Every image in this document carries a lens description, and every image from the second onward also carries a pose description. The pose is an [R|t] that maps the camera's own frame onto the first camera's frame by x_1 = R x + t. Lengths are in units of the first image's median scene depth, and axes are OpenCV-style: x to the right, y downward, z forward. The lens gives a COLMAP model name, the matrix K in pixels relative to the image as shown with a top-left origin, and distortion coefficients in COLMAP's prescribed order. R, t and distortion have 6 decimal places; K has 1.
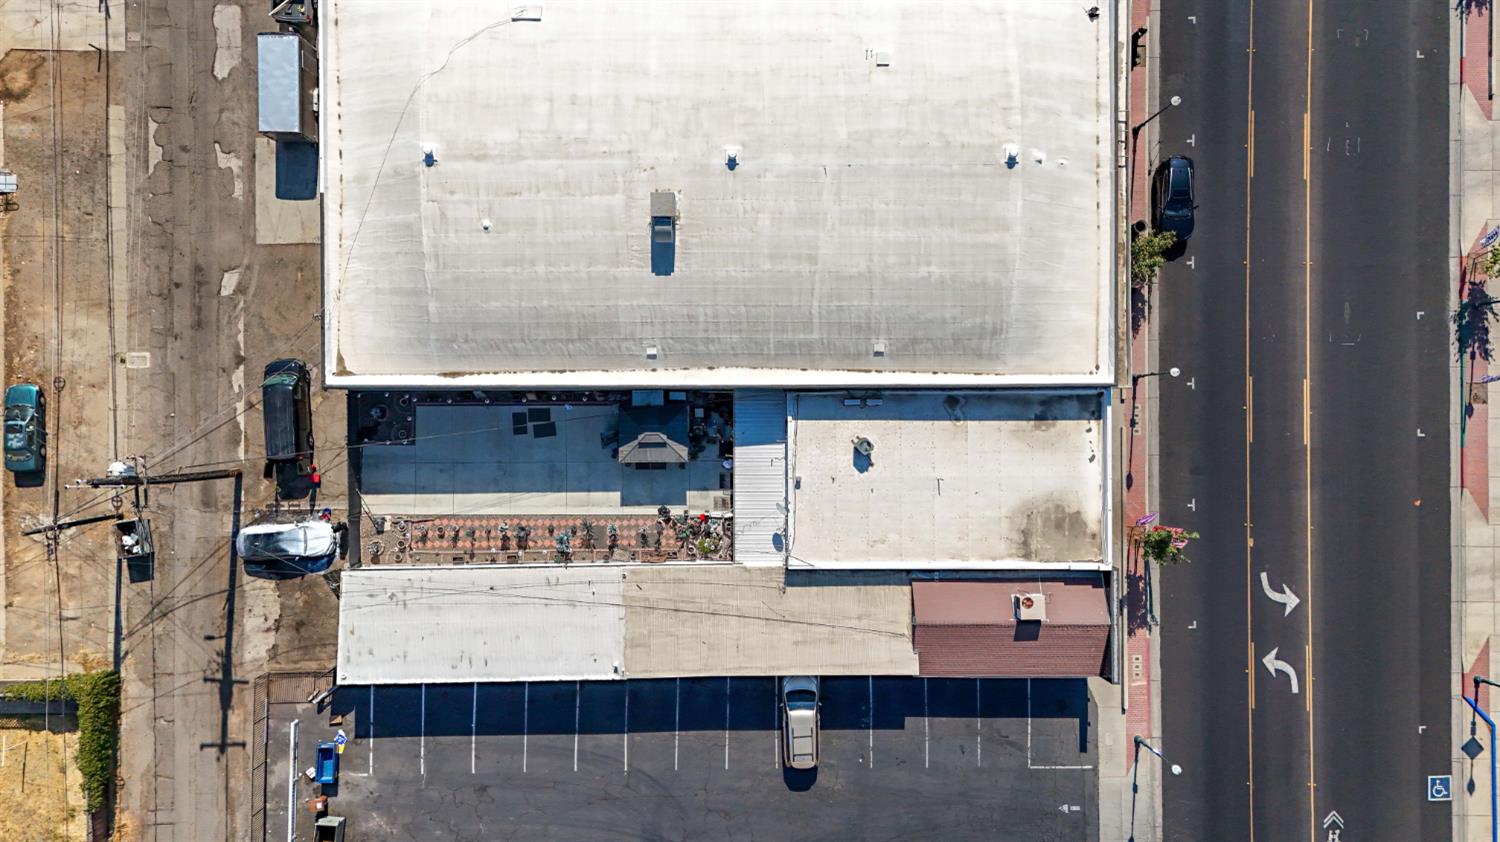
lens RADIAL K [[1097.3, 0, 757.0], [0, 1097.3, 423.5], [0, 0, 1]] dist [0.070243, -0.059442]
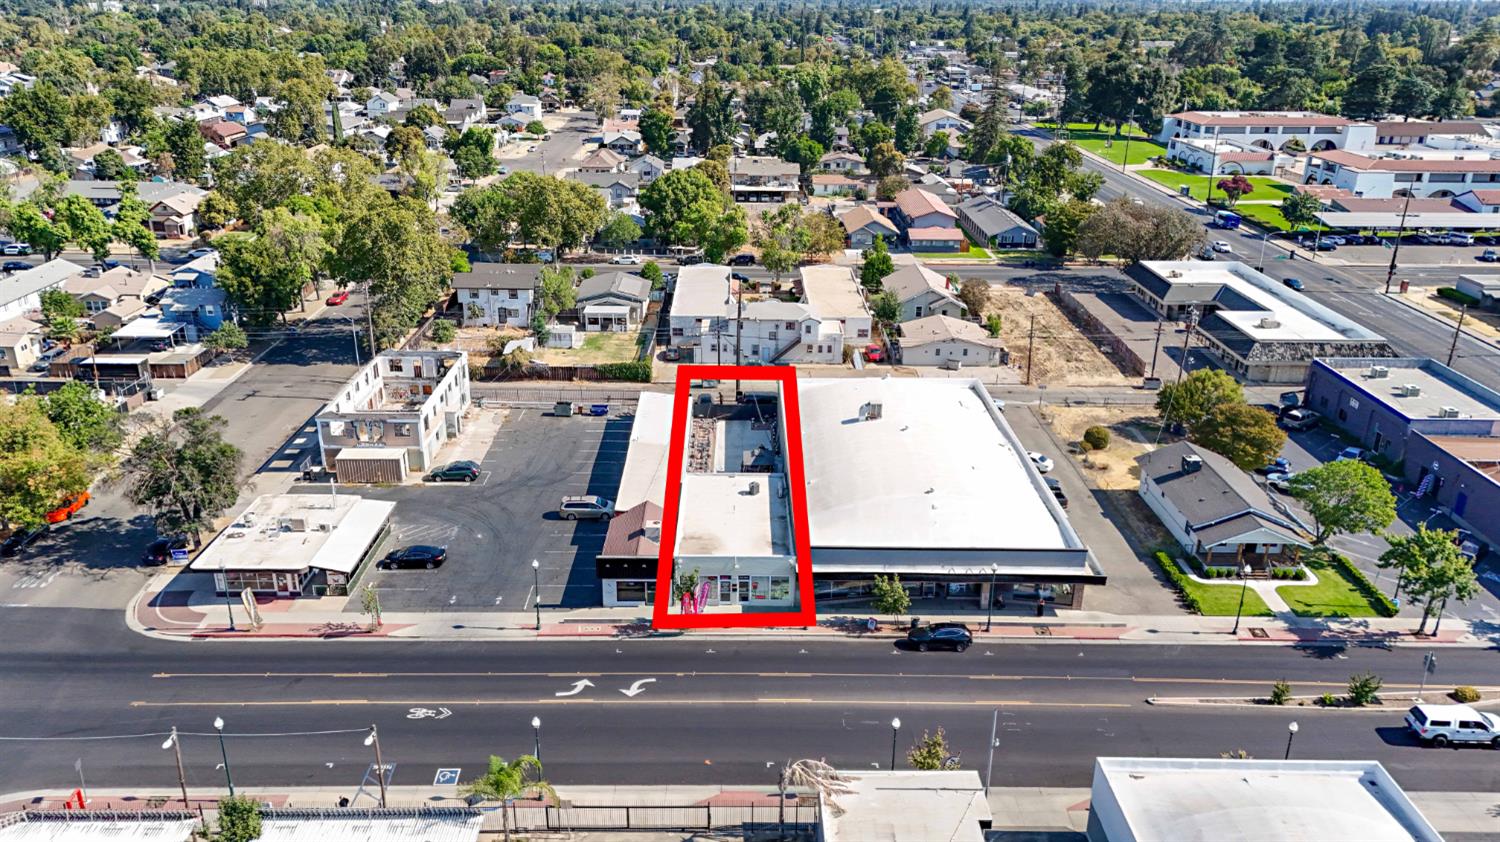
lens RADIAL K [[1097.3, 0, 753.9], [0, 1097.3, 416.1], [0, 0, 1]] dist [0.070243, -0.059442]
pose [[0.013857, 0.334717, -0.942217, 1.562813], [-0.999806, -0.008570, -0.017749, 0.048559], [-0.014016, 0.942280, 0.334534, 0.308127]]
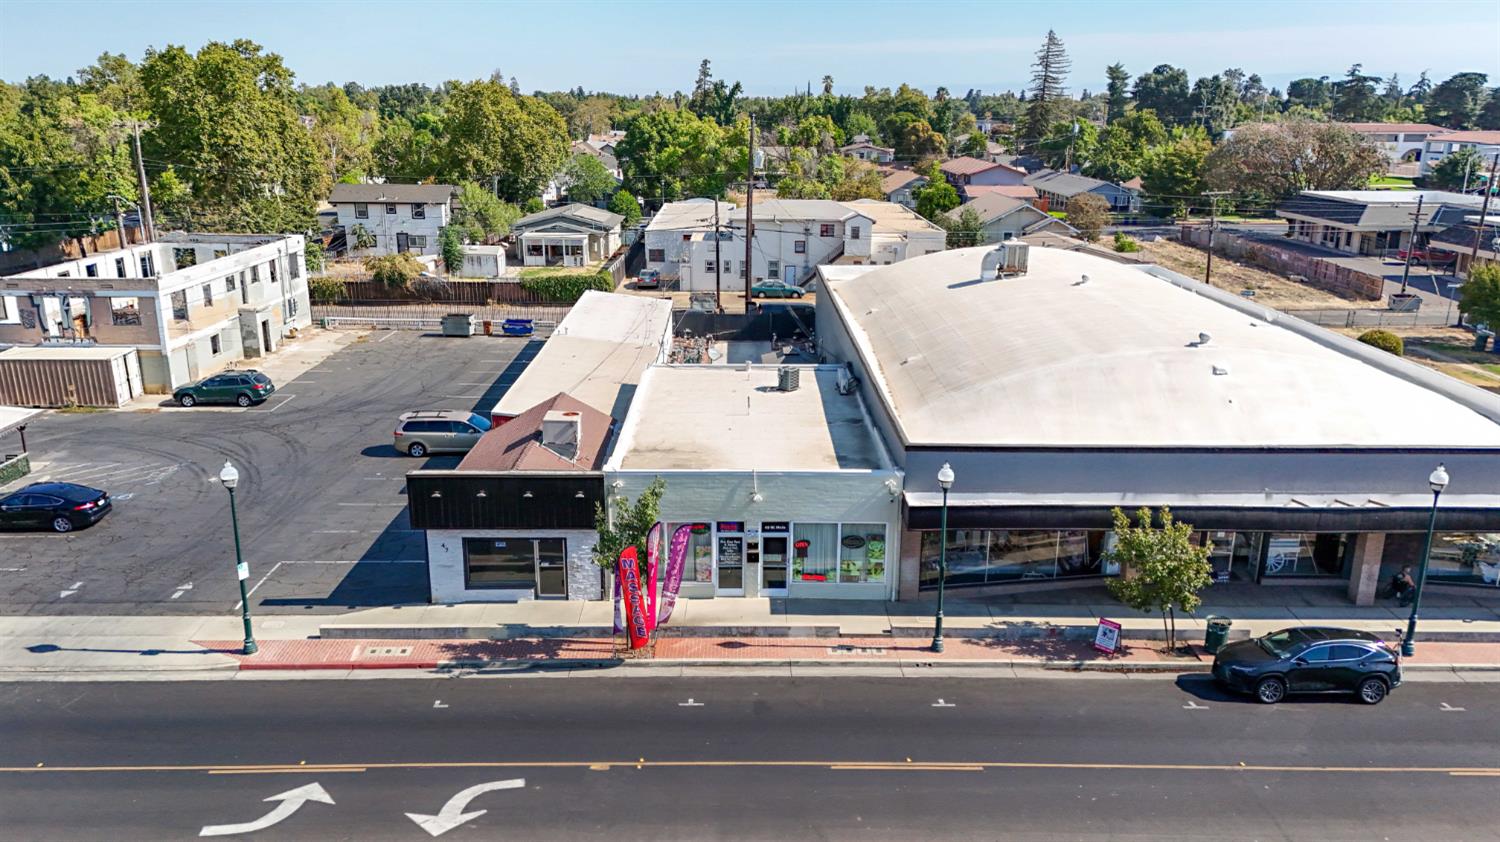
lens RADIAL K [[1097.3, 0, 750.5], [0, 1097.3, 423.2], [0, 0, 1]] dist [0.070243, -0.059442]
pose [[0.010414, 0.255318, -0.966801, 0.846322], [-0.999917, -0.004681, -0.012007, 0.054776], [-0.007592, 0.966846, 0.255248, 0.775900]]
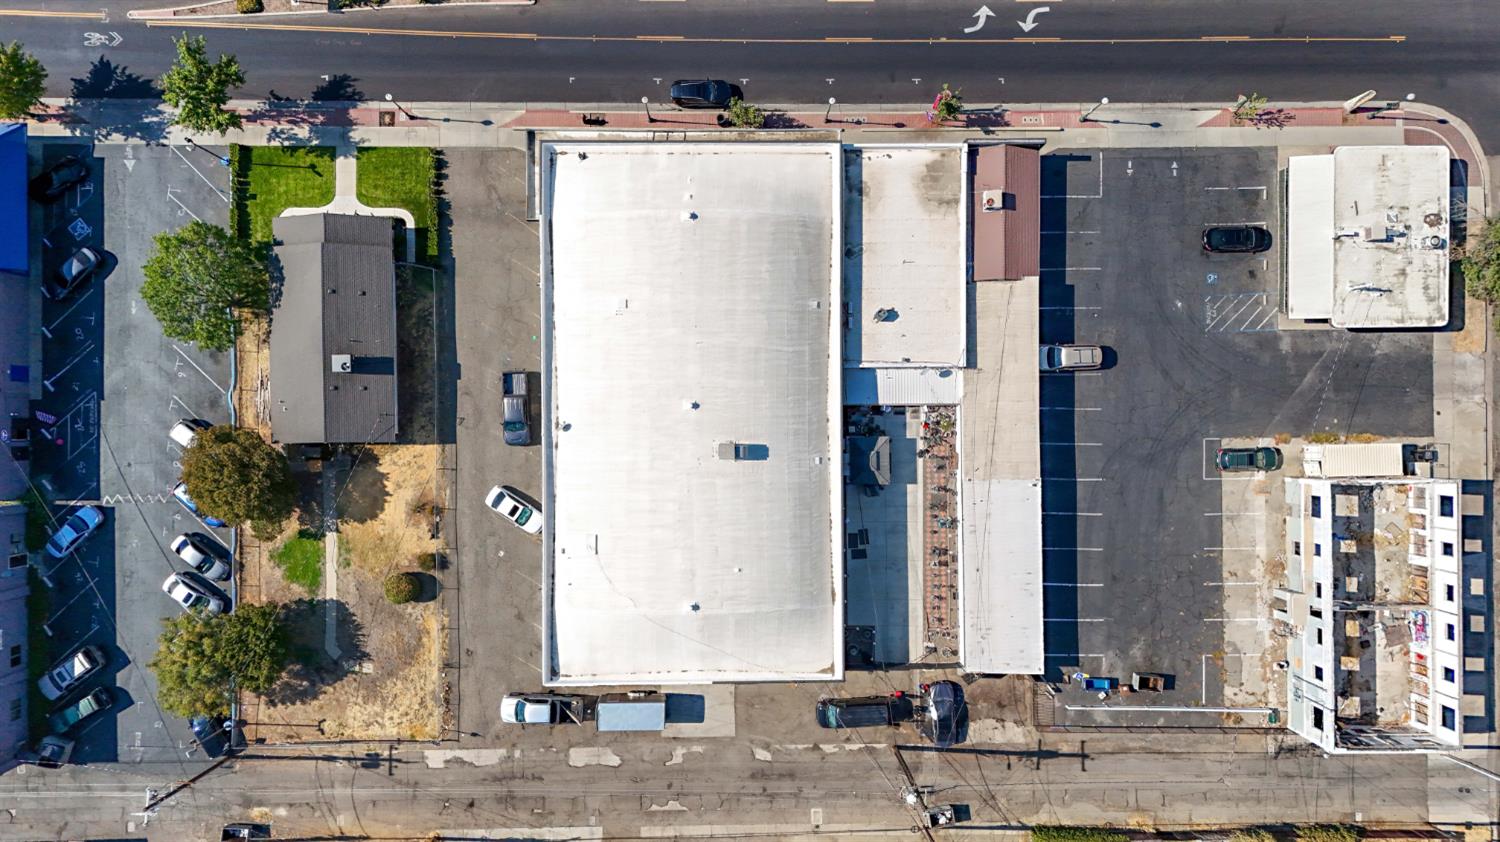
lens RADIAL K [[1097.3, 0, 749.3], [0, 1097.3, 411.2], [0, 0, 1]] dist [0.070243, -0.059442]
pose [[-0.001156, -0.999826, -0.018634, -0.002928], [0.999860, -0.001467, 0.016685, -0.168093], [-0.016709, -0.018612, 0.999687, -0.425401]]
